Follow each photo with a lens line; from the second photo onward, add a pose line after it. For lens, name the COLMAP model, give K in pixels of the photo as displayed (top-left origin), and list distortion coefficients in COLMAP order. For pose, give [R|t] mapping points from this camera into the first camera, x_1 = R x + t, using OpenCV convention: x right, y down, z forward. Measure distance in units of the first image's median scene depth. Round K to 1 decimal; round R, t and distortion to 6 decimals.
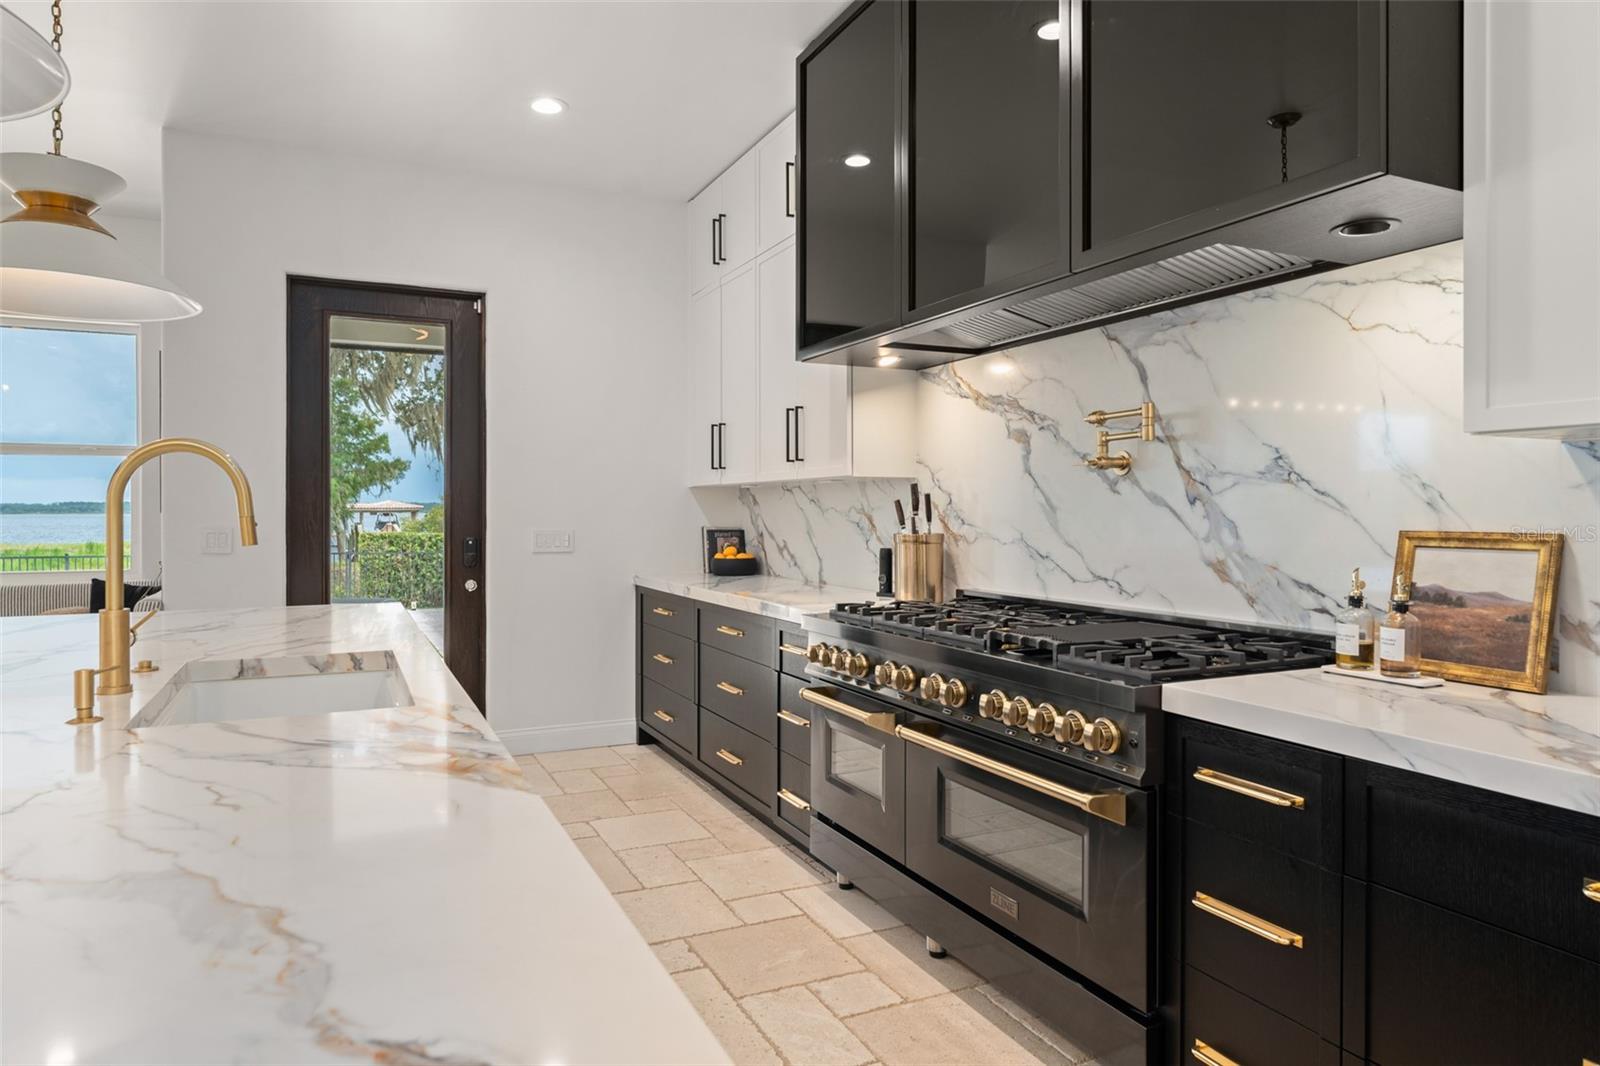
lens RADIAL K [[978.6, 0, 790.4], [0, 978.6, 511.6], [0, 0, 1]] dist [-0.002358, 0.001450]
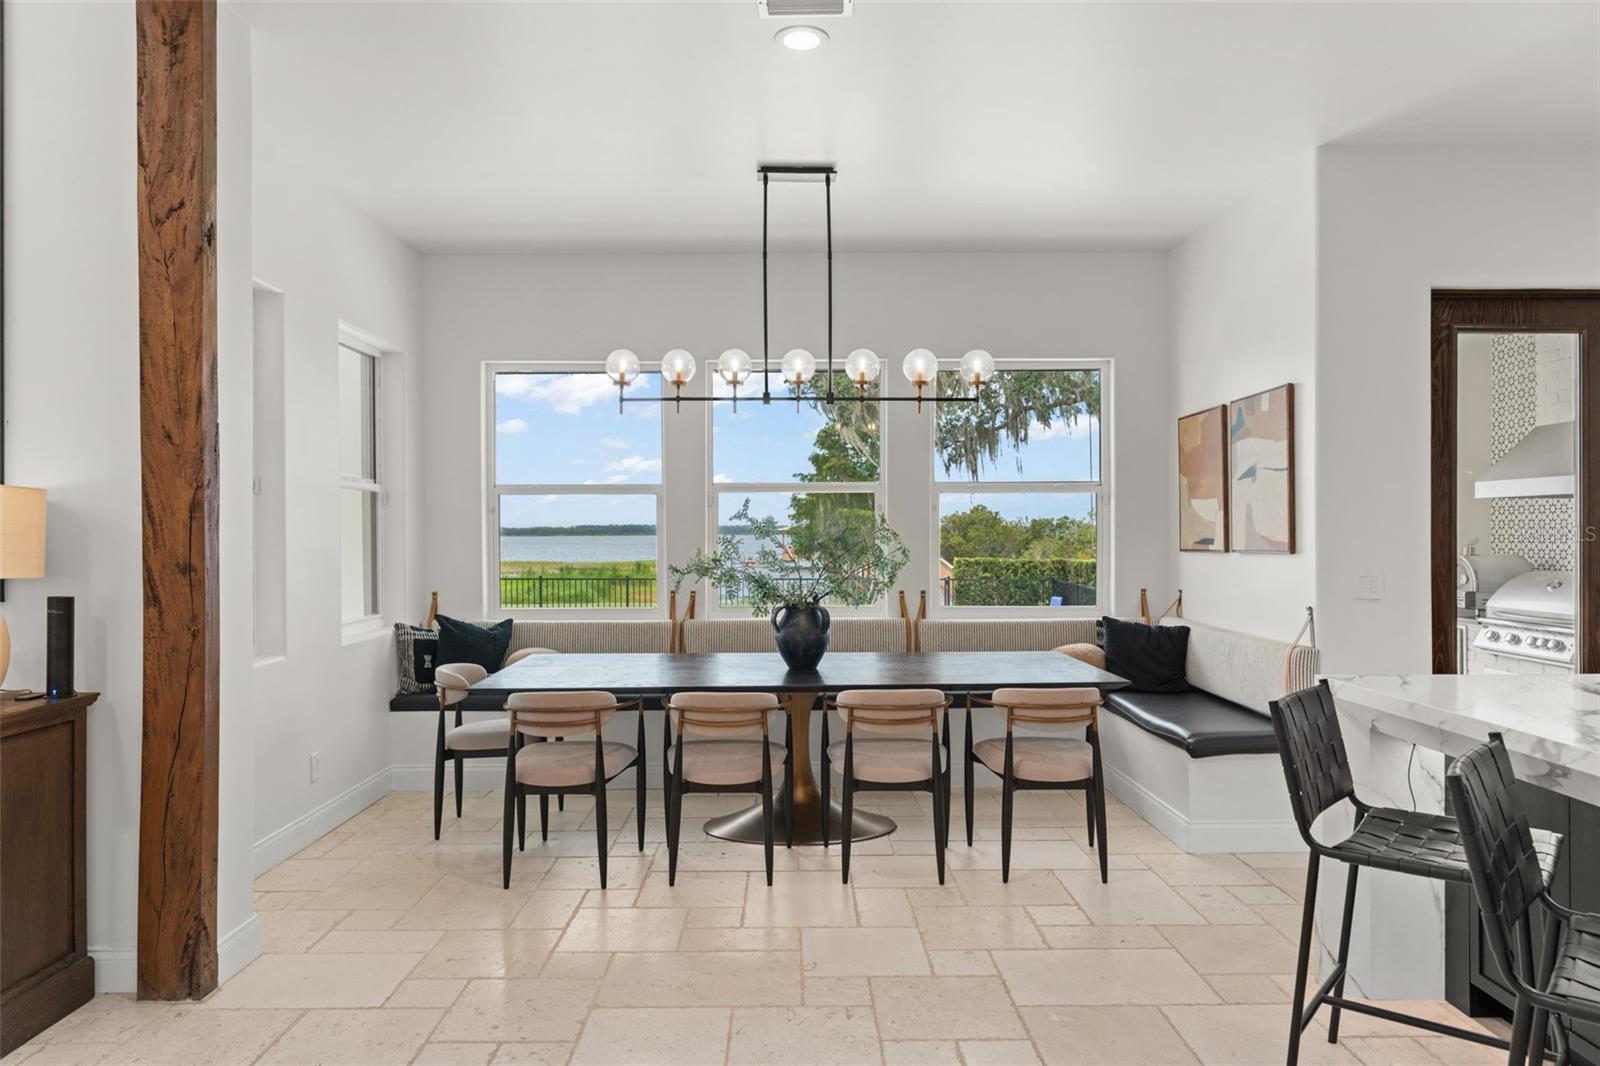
lens RADIAL K [[1051.7, 0, 790.5], [0, 1051.7, 528.8], [0, 0, 1]] dist [0.004882, -0.004162]
pose [[0.905102, -0.005681, -0.425157, -0.933329], [0.004271, 0.999982, -0.004269, -0.031137], [0.425174, 0.002048, 0.905109, -0.181565]]
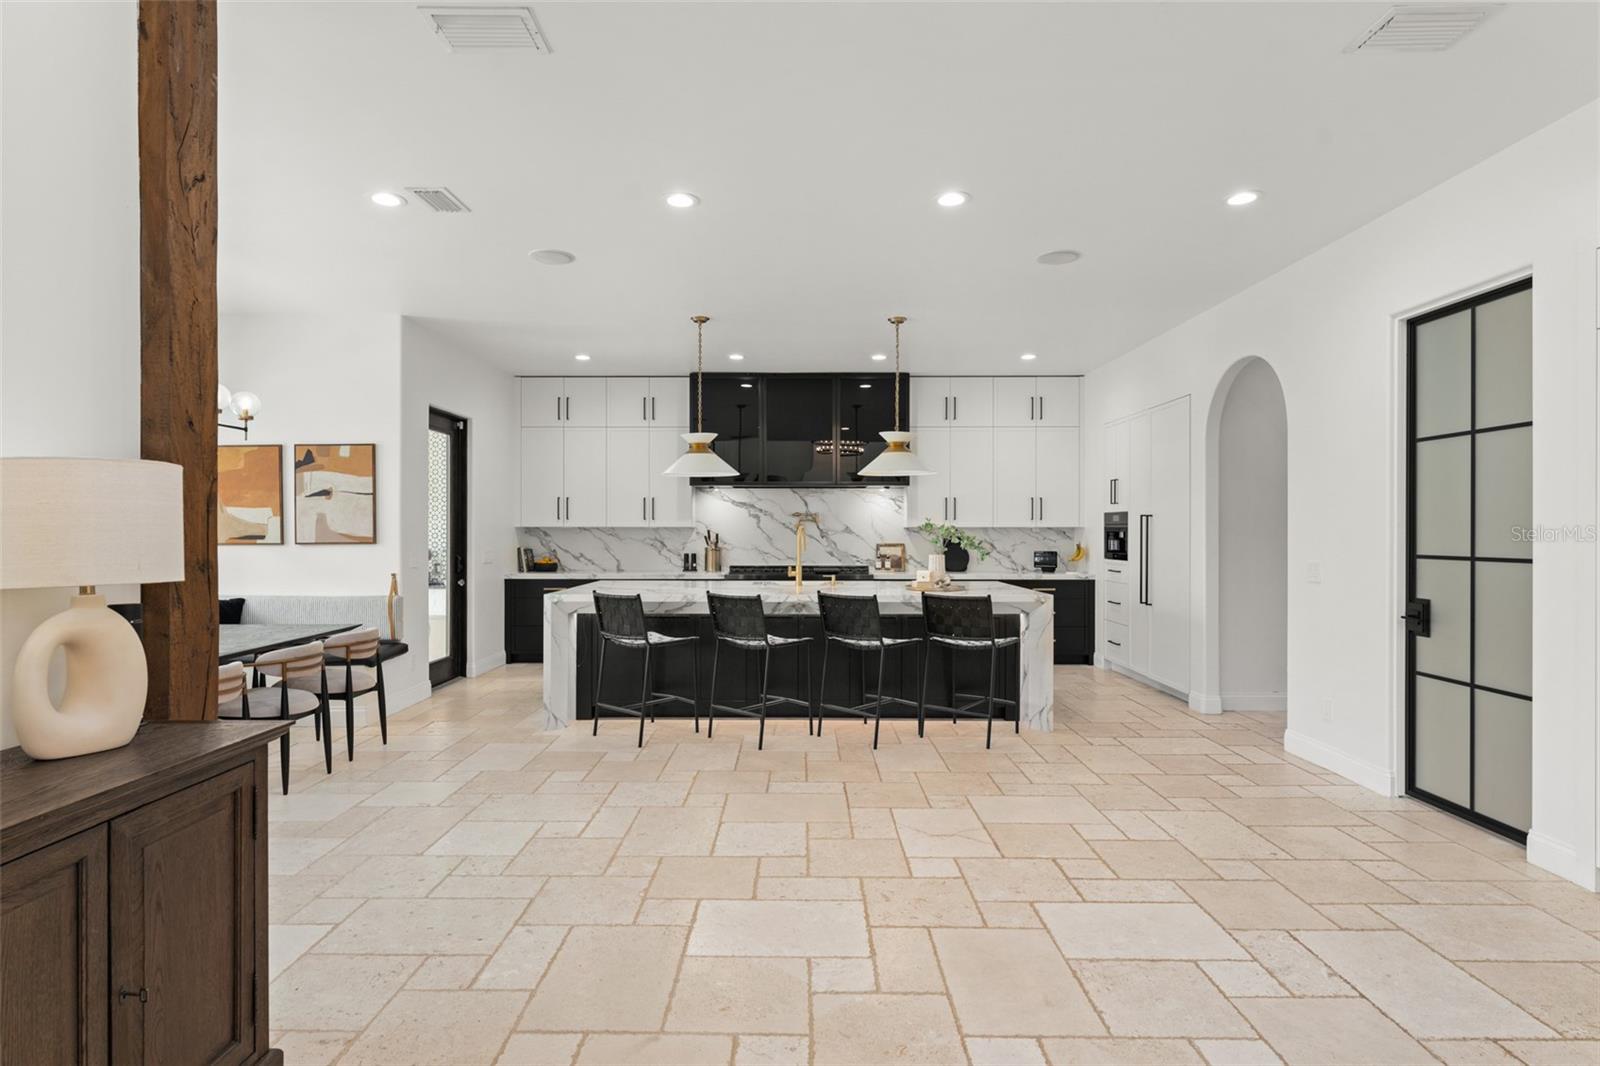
lens RADIAL K [[829.3, 0, 793.2], [0, 829.3, 532.3], [0, 0, 1]] dist [0.001394, -0.003422]
pose [[0.434382, -0.001713, 0.900727, -2.267009], [-0.000790, 0.999997, 0.002283, -0.031949], [-0.900728, -0.001703, 0.434379, -0.312448]]
